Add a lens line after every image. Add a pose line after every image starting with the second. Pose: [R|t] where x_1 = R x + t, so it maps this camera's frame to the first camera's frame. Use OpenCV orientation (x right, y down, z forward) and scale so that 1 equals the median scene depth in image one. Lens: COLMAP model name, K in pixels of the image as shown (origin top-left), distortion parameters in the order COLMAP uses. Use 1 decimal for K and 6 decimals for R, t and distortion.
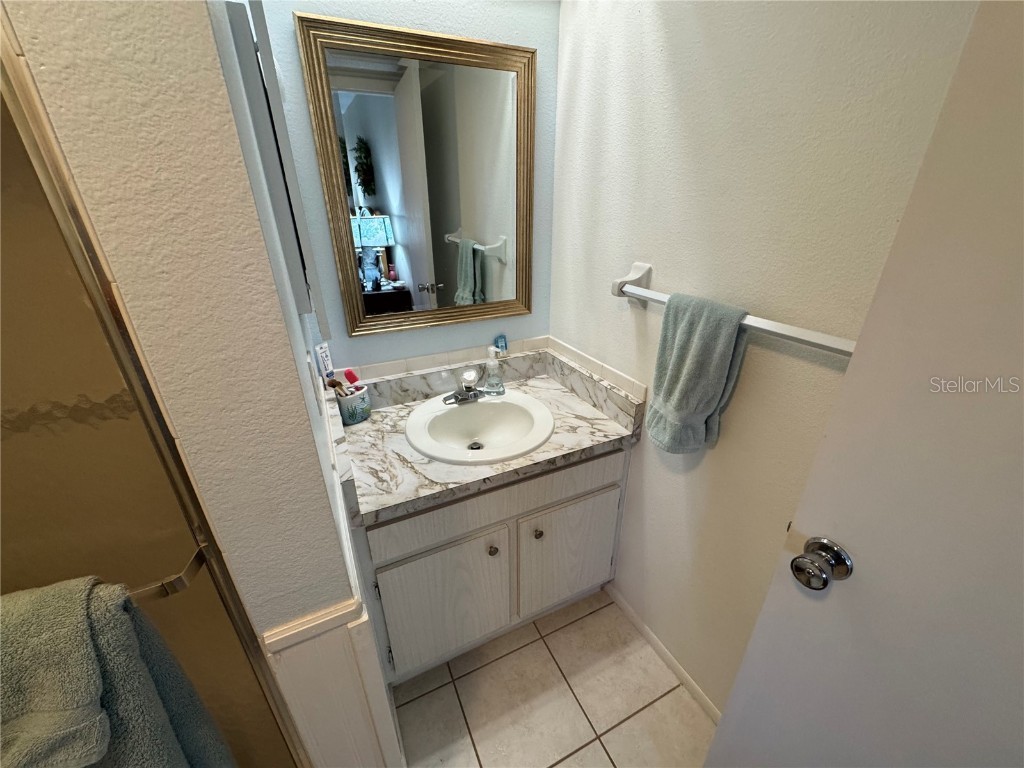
lens RADIAL K [[408.5, 0, 506.9], [0, 408.5, 383.4], [0, 0, 1]] dist [-0.001076, 0.000084]
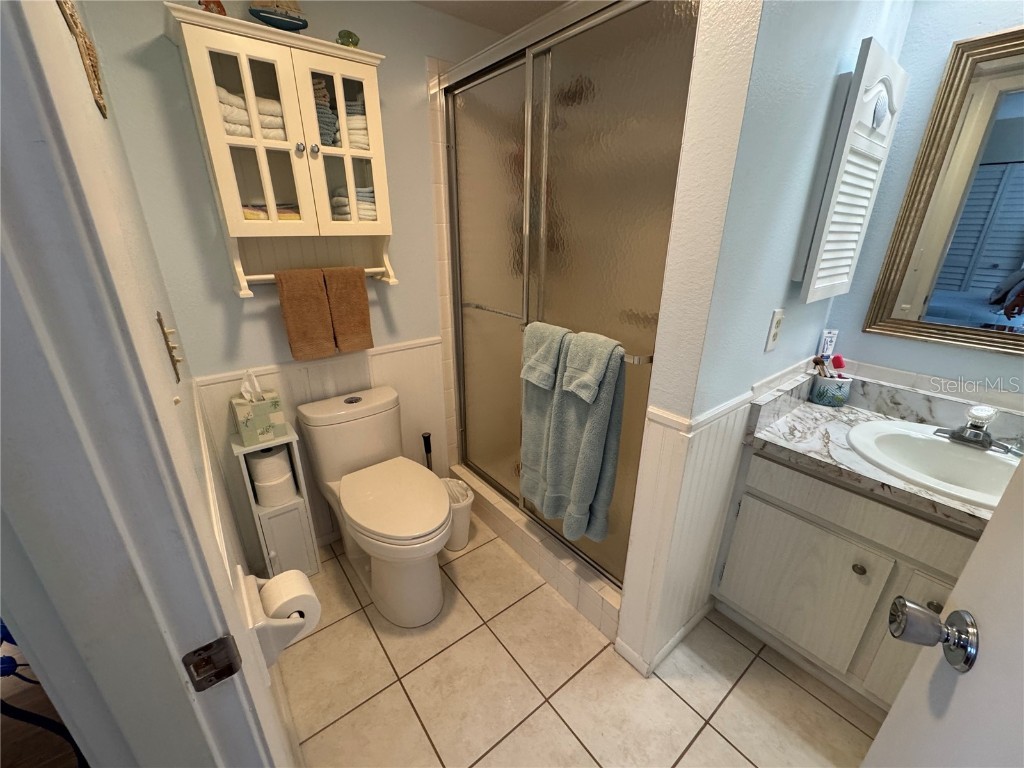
lens RADIAL K [[408.5, 0, 516.3], [0, 408.5, 381.4], [0, 0, 1]] dist [-0.001076, 0.000084]
pose [[0.228547, 0.352654, -0.907415, 0.431192], [-0.413374, 0.879039, 0.237512, 0.124285], [0.881413, 0.320819, 0.346680, -0.131908]]
